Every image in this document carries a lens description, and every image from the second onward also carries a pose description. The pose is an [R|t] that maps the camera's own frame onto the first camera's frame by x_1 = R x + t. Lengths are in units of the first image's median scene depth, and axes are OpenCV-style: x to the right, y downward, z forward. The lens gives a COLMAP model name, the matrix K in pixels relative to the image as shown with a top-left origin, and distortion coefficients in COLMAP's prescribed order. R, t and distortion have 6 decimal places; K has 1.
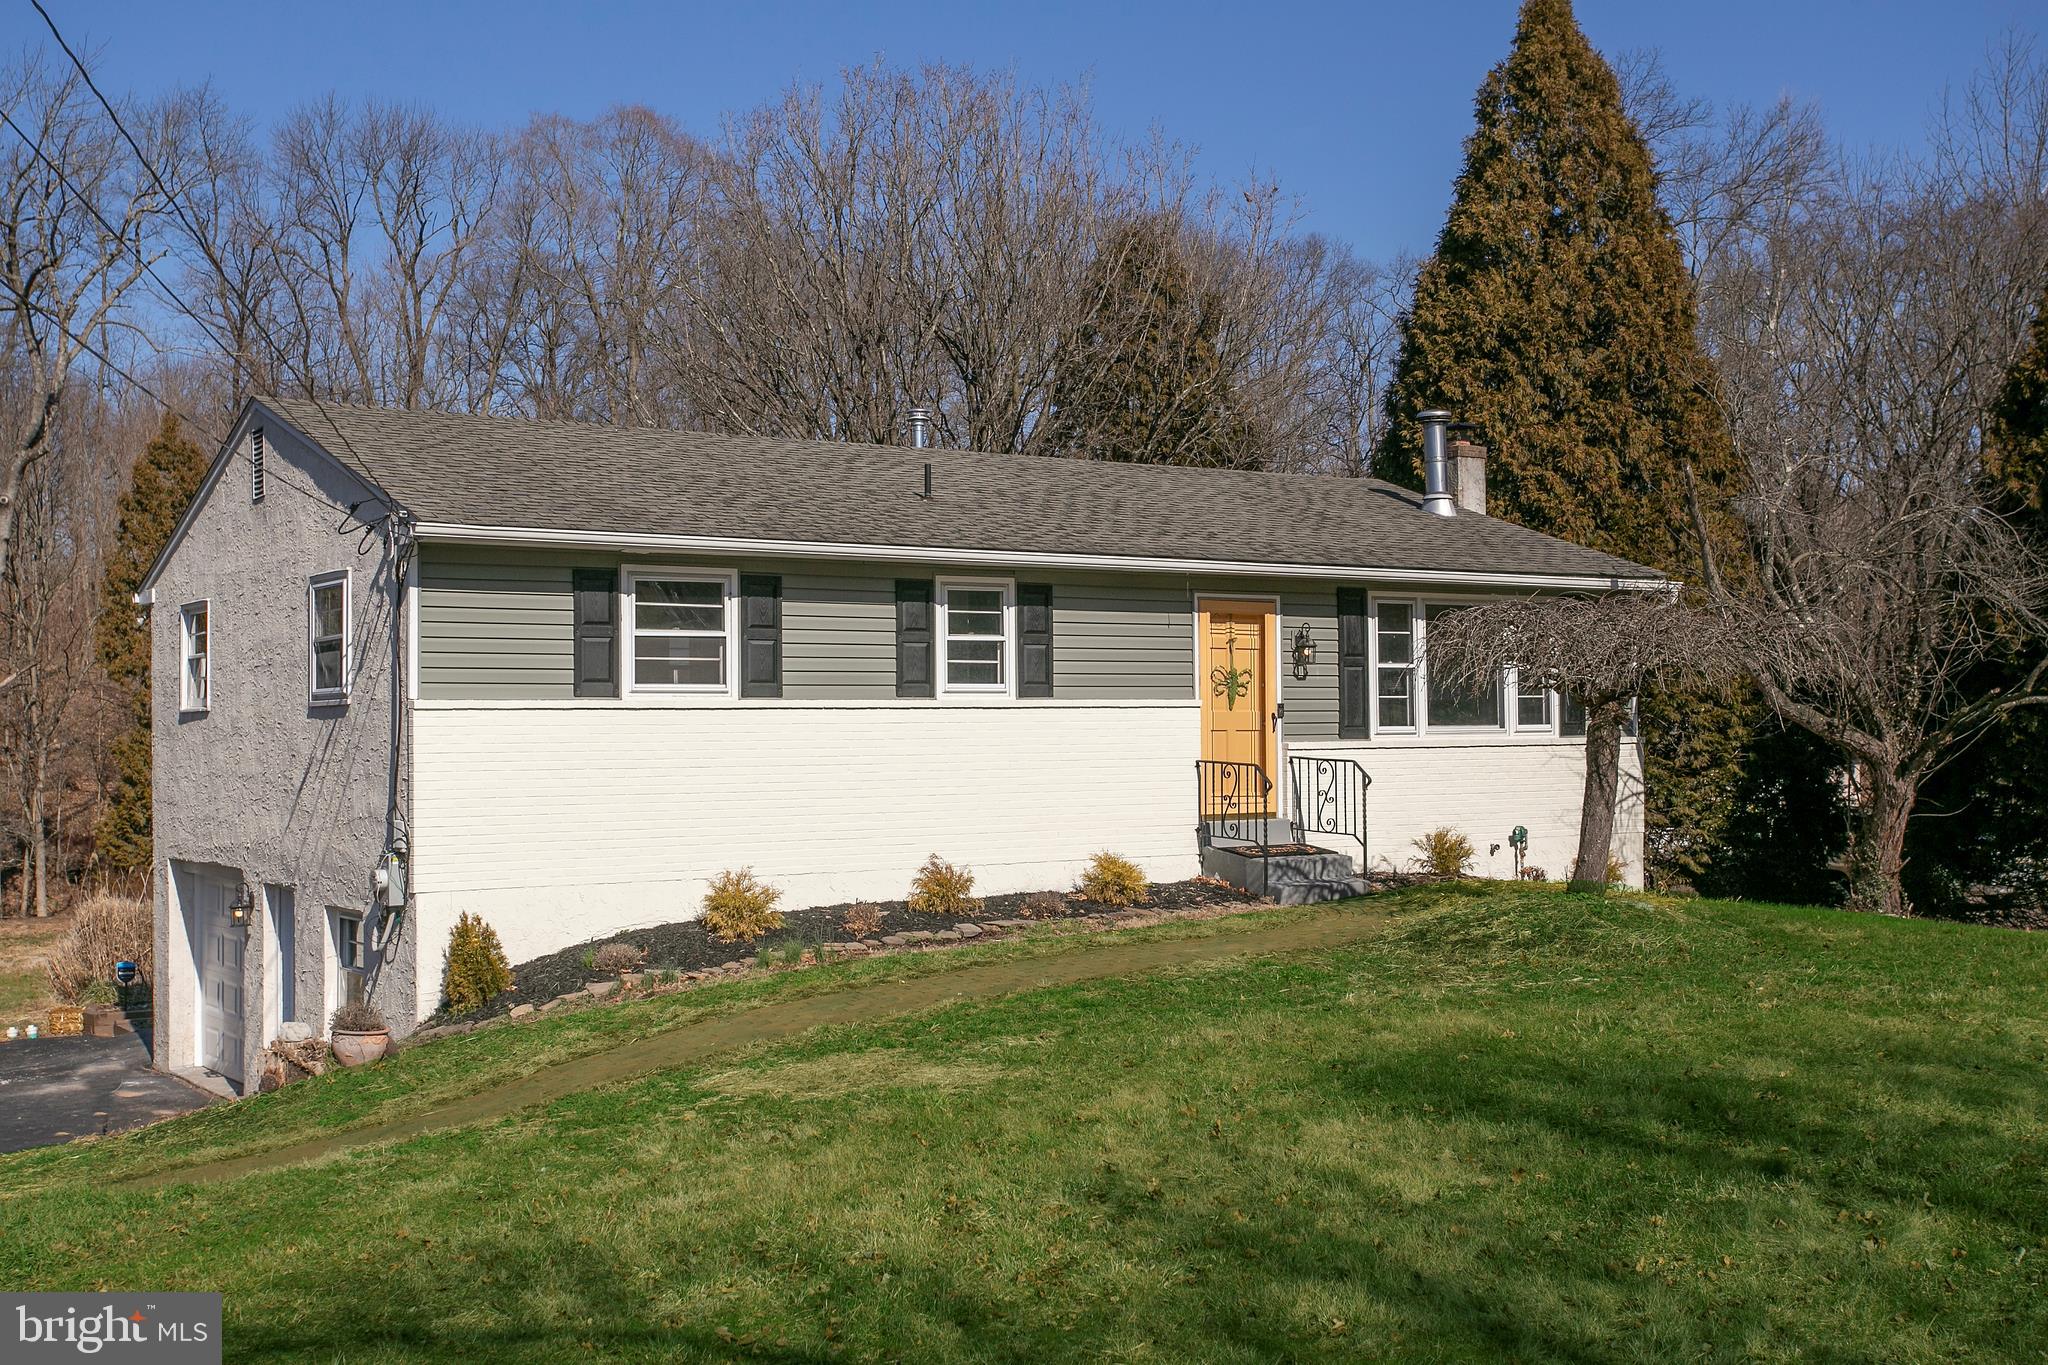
lens RADIAL K [[2189.8, 0, 1026.9], [0, 2189.8, 739.1], [0, 0, 1]] dist [-0.175937, 0.625242]
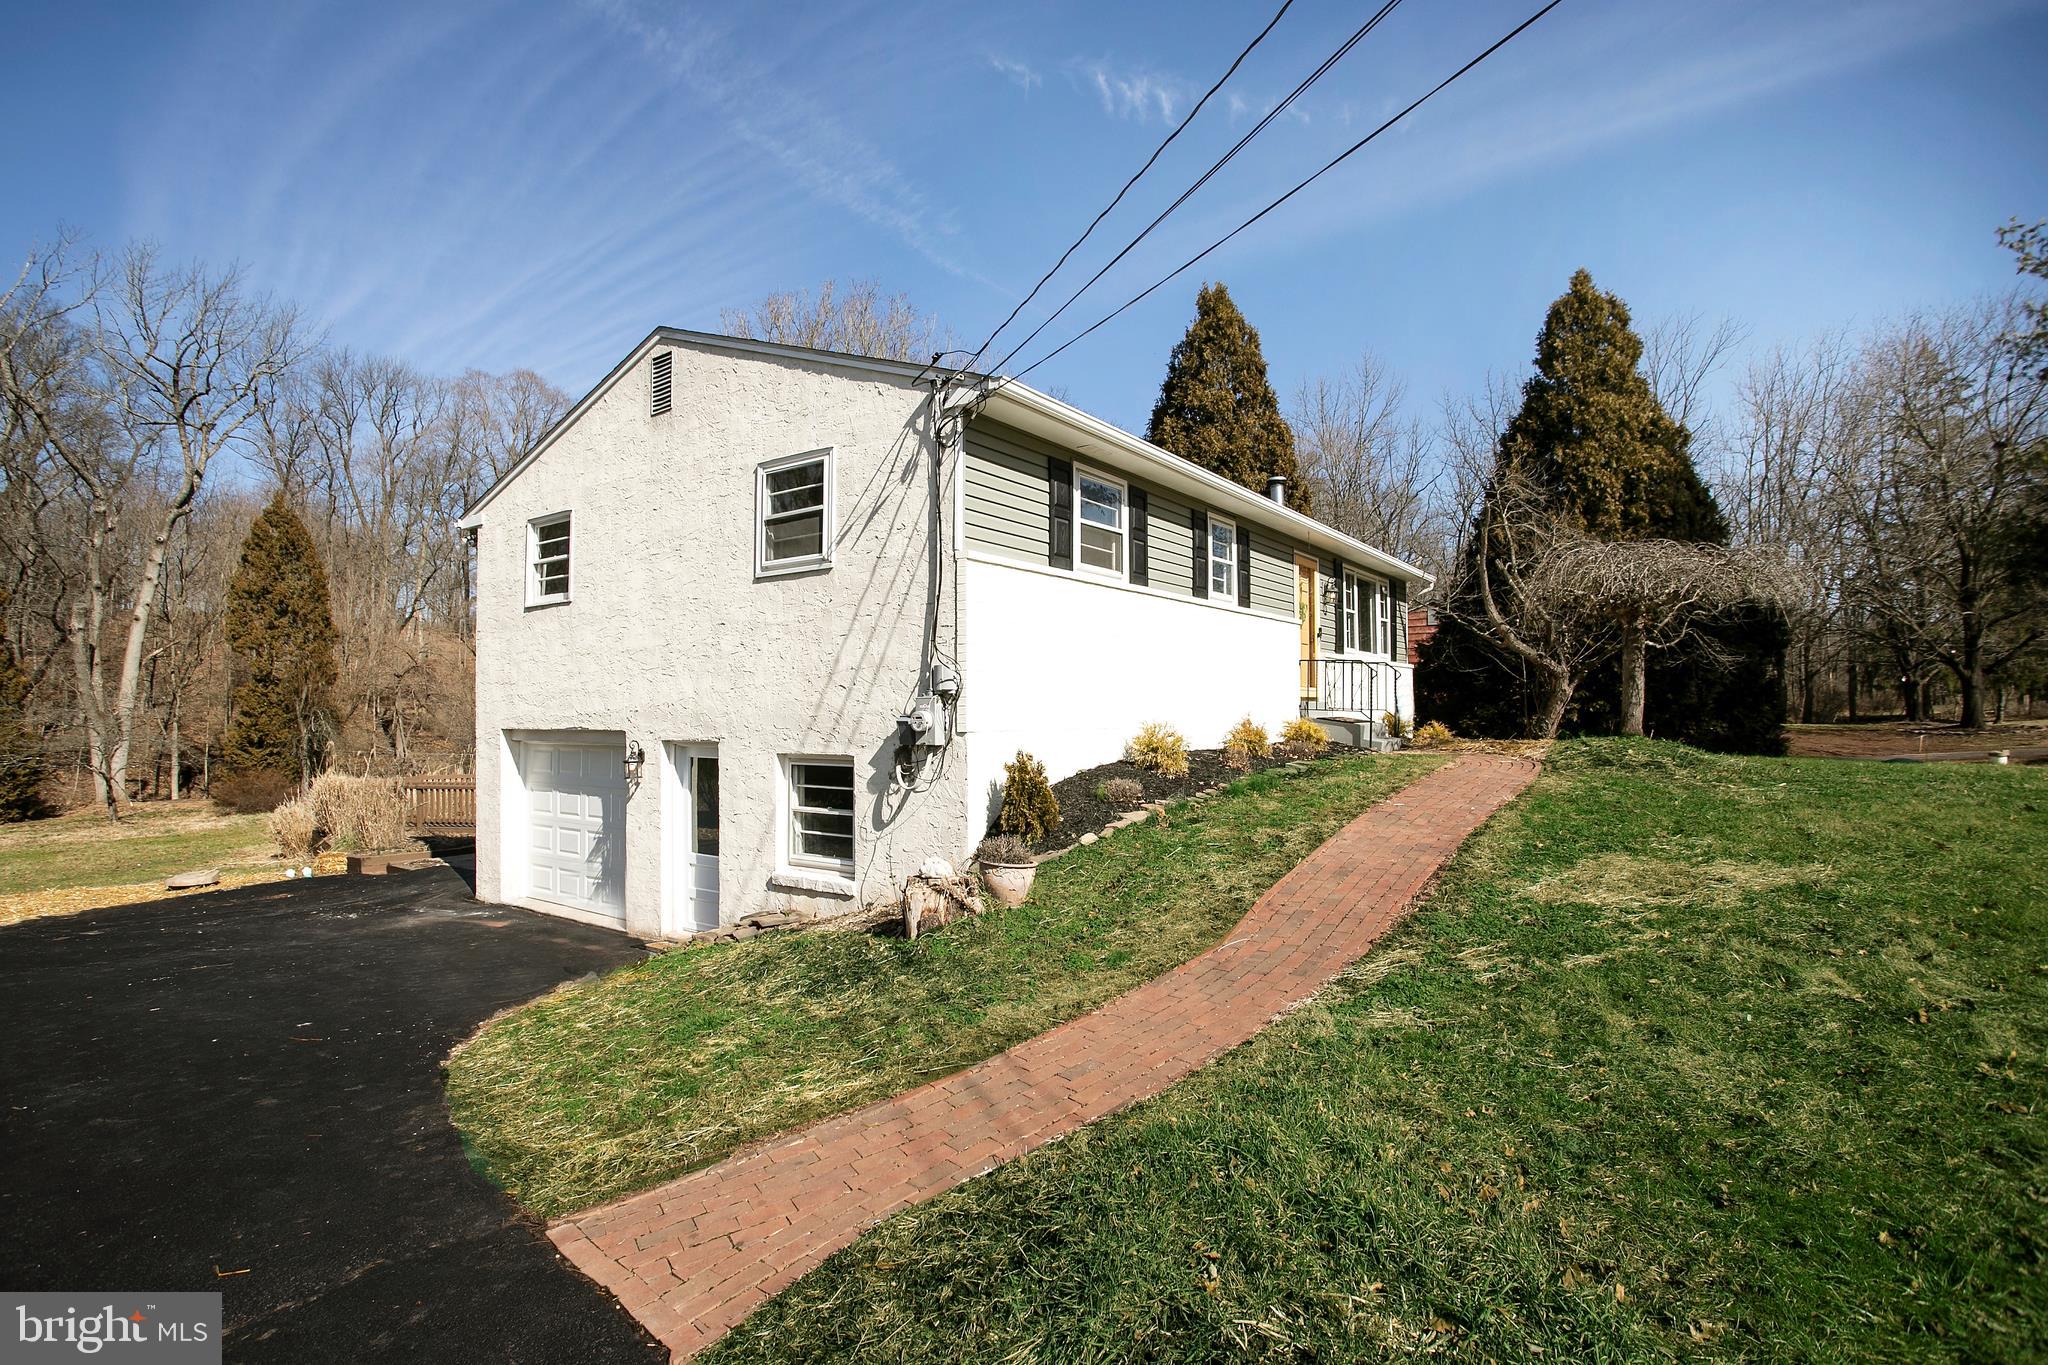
lens RADIAL K [[1019.5, 0, 1024.0], [0, 1019.5, 682.5], [0, 0, 1]] dist [-0.086148, 0.045909]
pose [[0.948452, 0.020301, 0.316269, -0.335576], [-0.009860, 0.999353, -0.034577, 0.052135], [-0.316767, 0.029676, 0.948039, 0.422096]]
